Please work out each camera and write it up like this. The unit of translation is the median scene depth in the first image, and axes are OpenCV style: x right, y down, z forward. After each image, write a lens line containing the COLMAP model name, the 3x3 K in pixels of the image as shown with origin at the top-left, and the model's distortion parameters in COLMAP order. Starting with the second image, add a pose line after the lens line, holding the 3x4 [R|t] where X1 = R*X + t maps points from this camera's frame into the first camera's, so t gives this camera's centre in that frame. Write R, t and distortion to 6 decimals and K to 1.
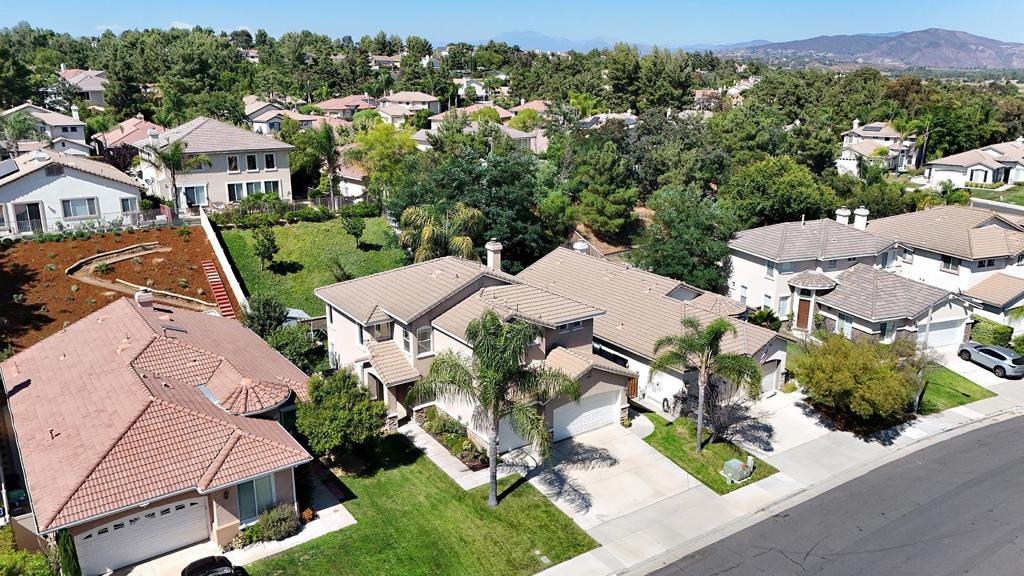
lens RADIAL K [[791.1, 0, 512.0], [0, 791.1, 288.0], [0, 0, 1]] dist [0.085223, -0.089561]
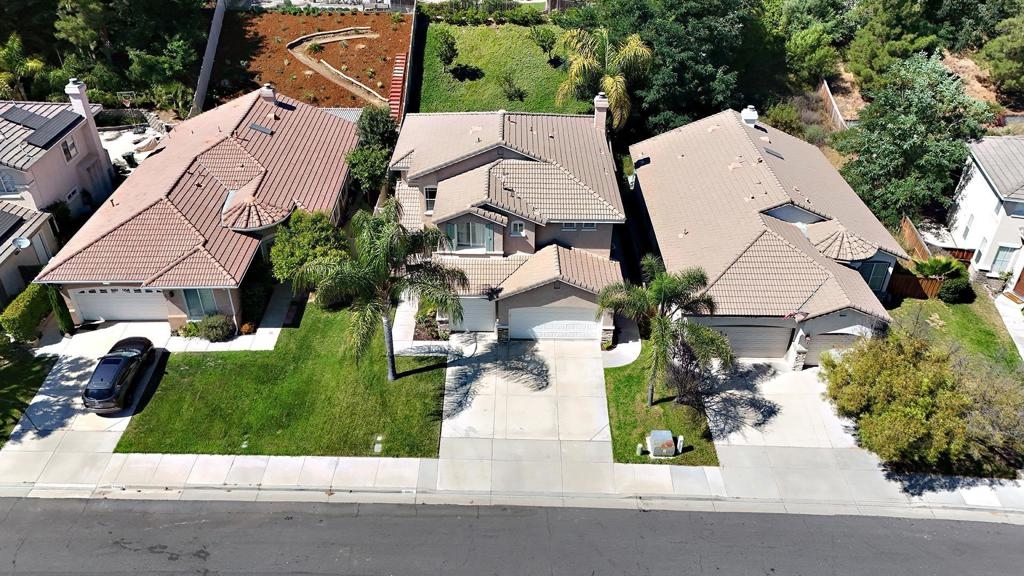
lens RADIAL K [[791.1, 0, 512.0], [0, 791.1, 288.0], [0, 0, 1]] dist [0.085223, -0.089561]
pose [[0.810937, 0.322698, -0.488107, 0.501371], [-0.158263, 0.924050, 0.347972, -0.195814], [0.563325, -0.204934, 0.800417, 0.246371]]
